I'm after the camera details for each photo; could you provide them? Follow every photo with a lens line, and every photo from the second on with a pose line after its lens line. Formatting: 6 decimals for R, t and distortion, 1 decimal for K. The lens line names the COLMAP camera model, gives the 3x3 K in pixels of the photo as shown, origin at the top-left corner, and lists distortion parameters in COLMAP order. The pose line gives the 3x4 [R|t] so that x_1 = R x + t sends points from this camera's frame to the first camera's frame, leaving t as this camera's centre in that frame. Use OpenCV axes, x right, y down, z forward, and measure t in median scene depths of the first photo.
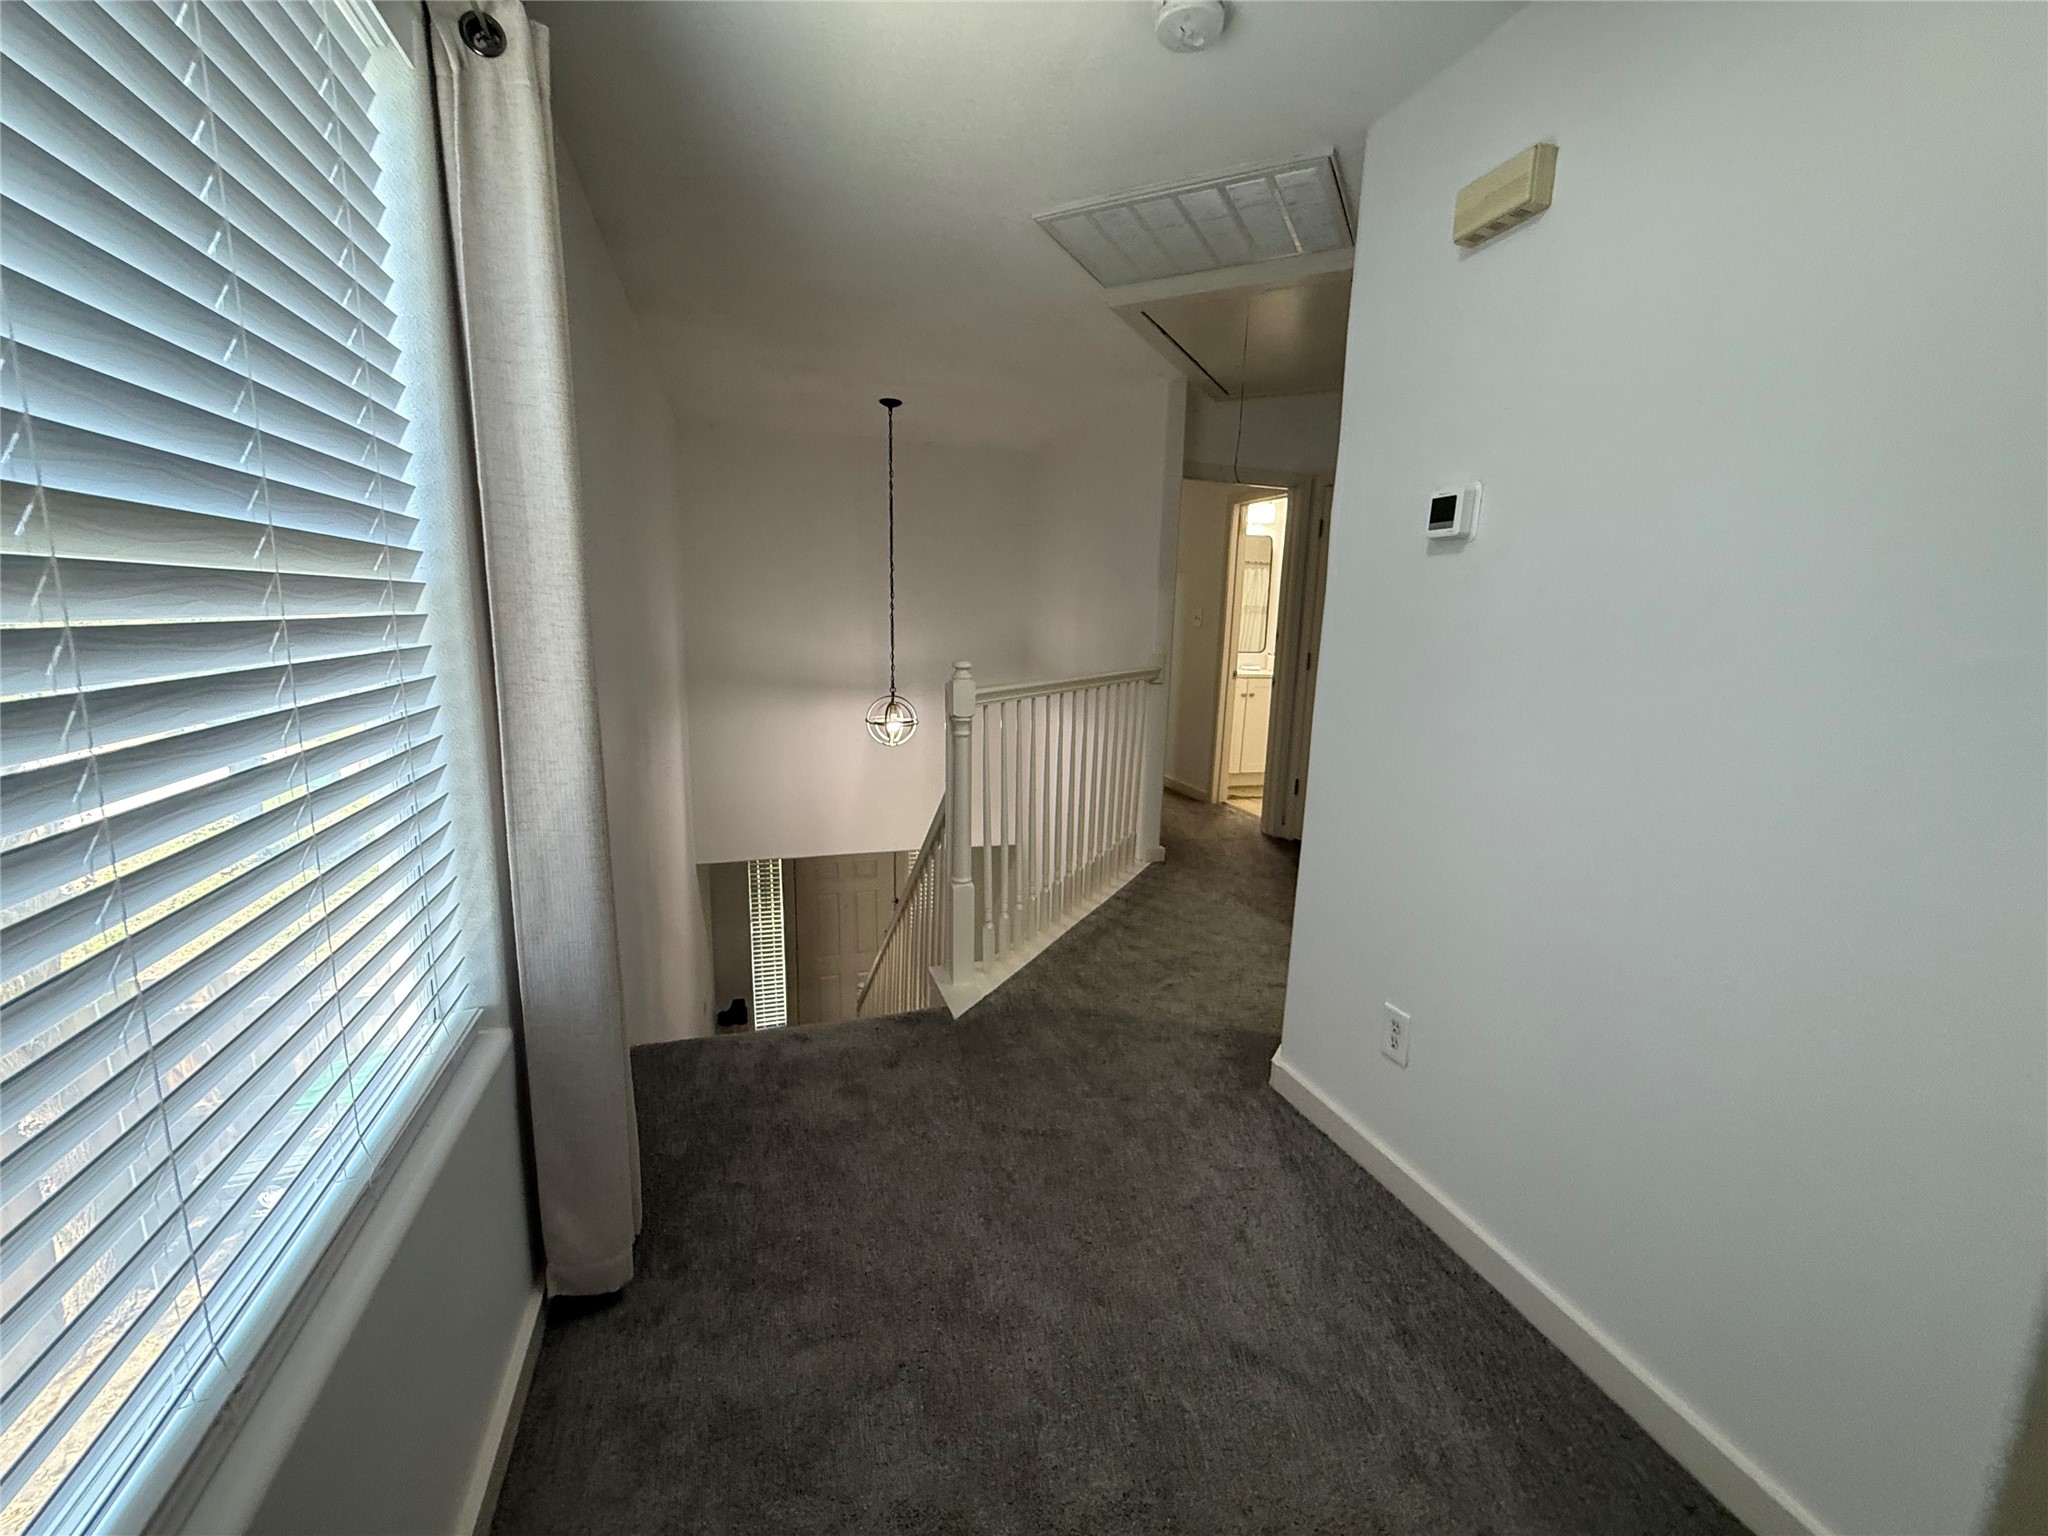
lens RADIAL K [[818.8, 0, 1022.5], [0, 818.8, 769.4], [0, 0, 1]] dist [-0.000227, 0.000124]
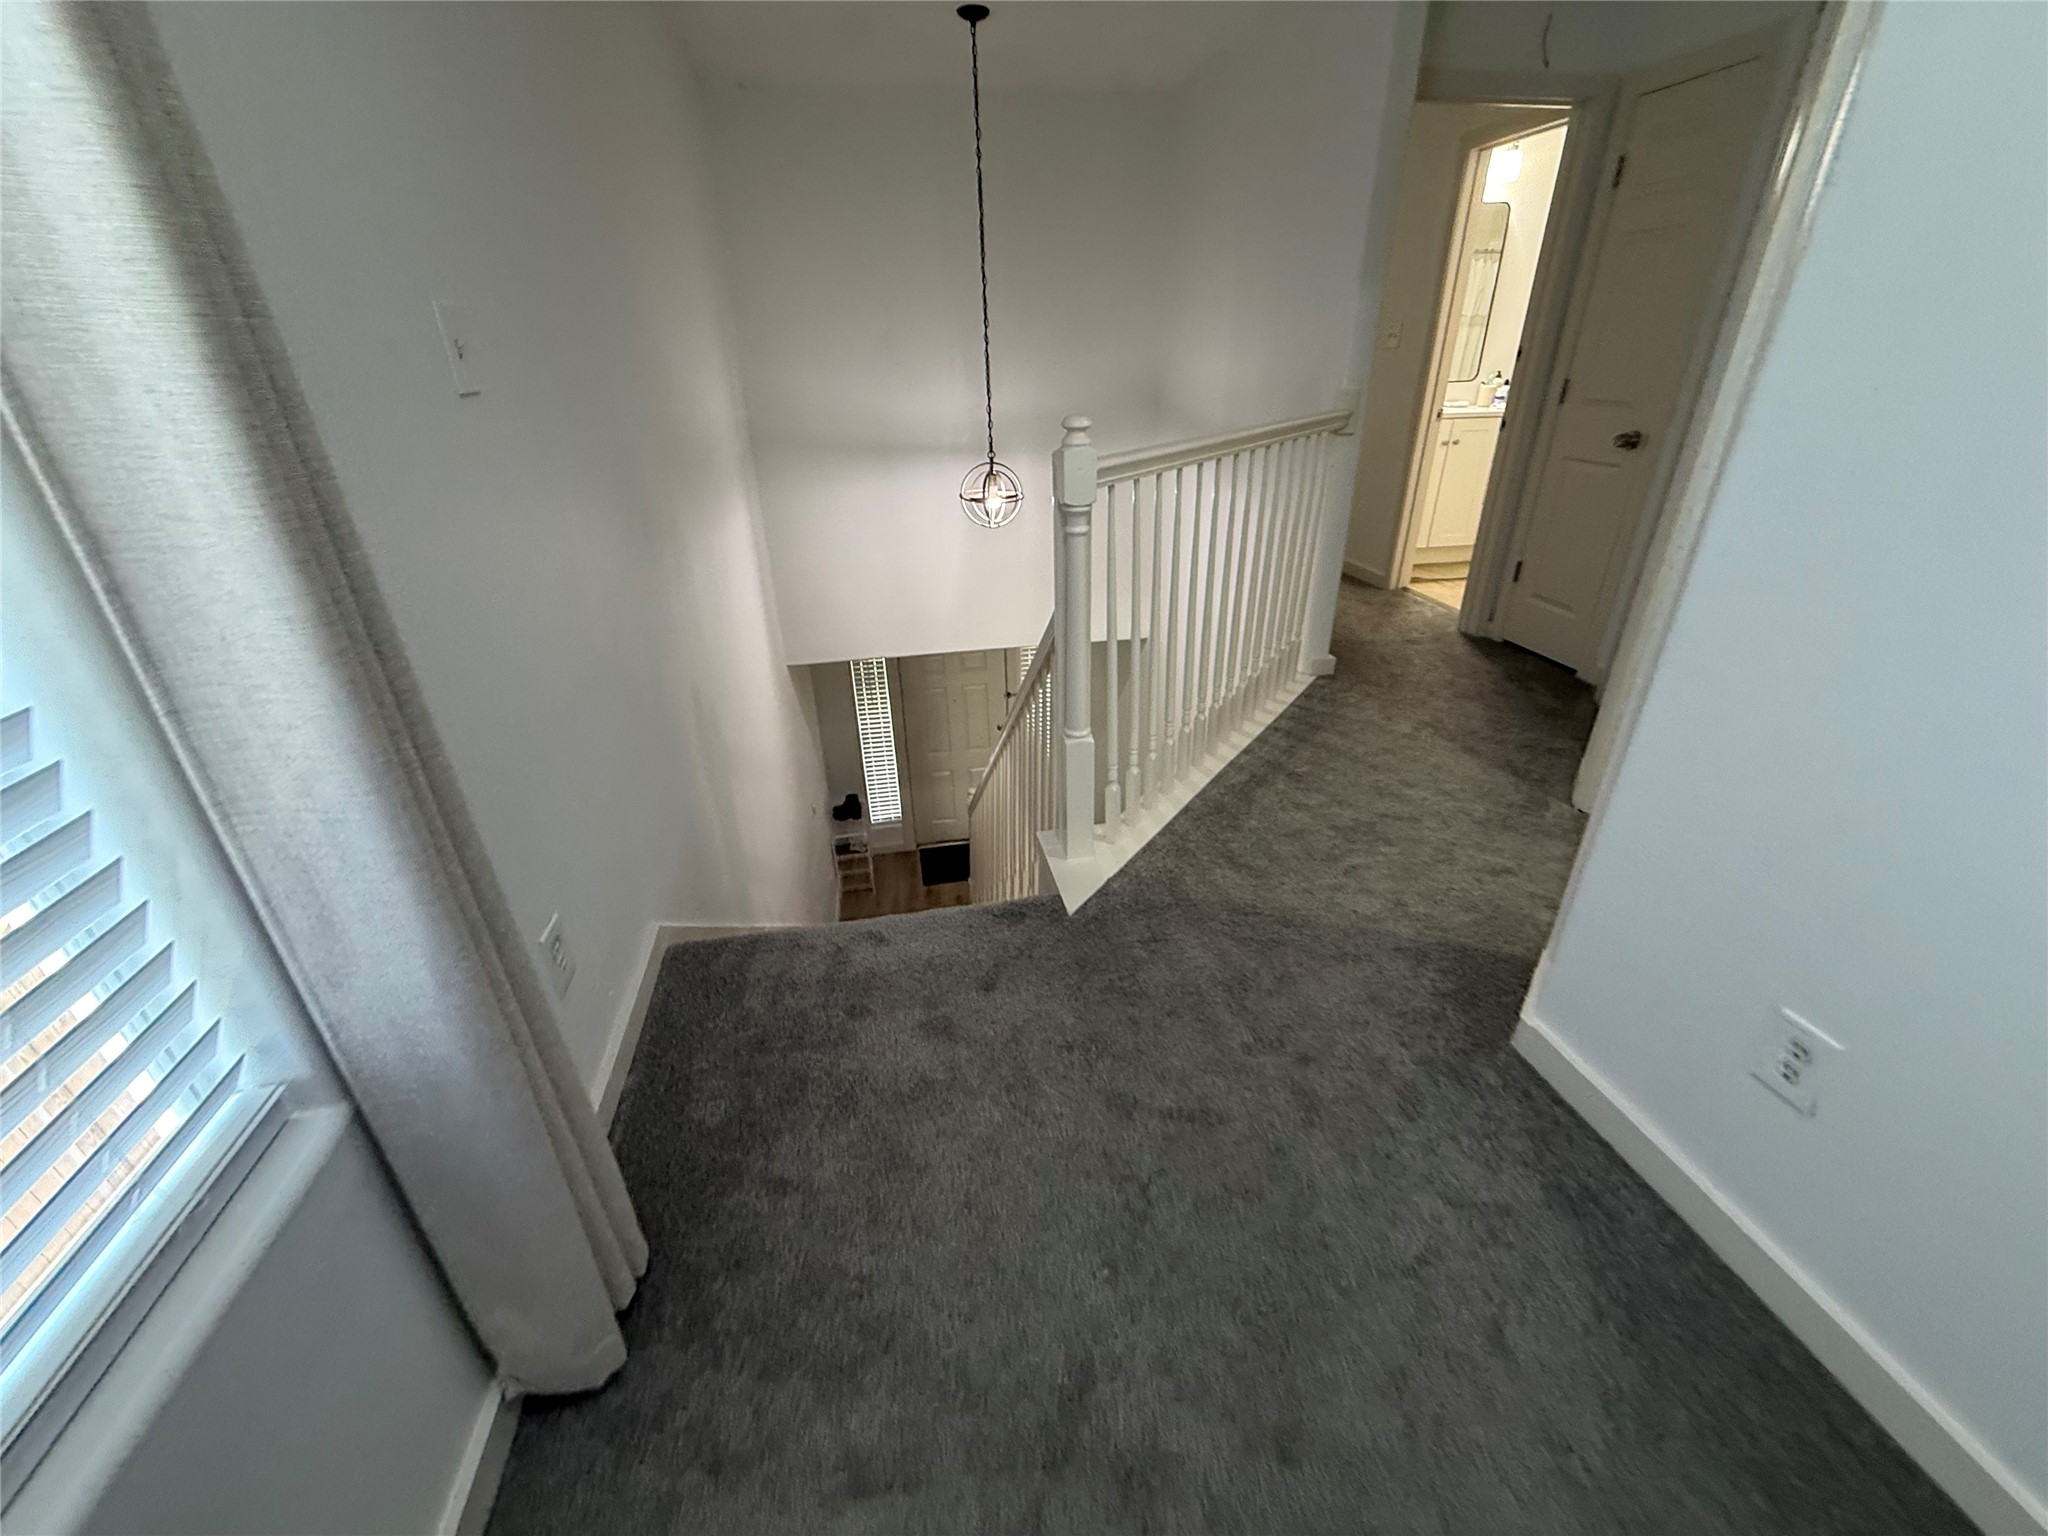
lens RADIAL K [[818.8, 0, 1022.5], [0, 818.8, 769.4], [0, 0, 1]] dist [-0.000227, 0.000124]
pose [[0.989890, 0.017569, -0.140745, -0.016962], [0.022693, 0.959899, 0.279428, -0.039984], [0.140010, -0.279796, 0.949795, 0.254541]]
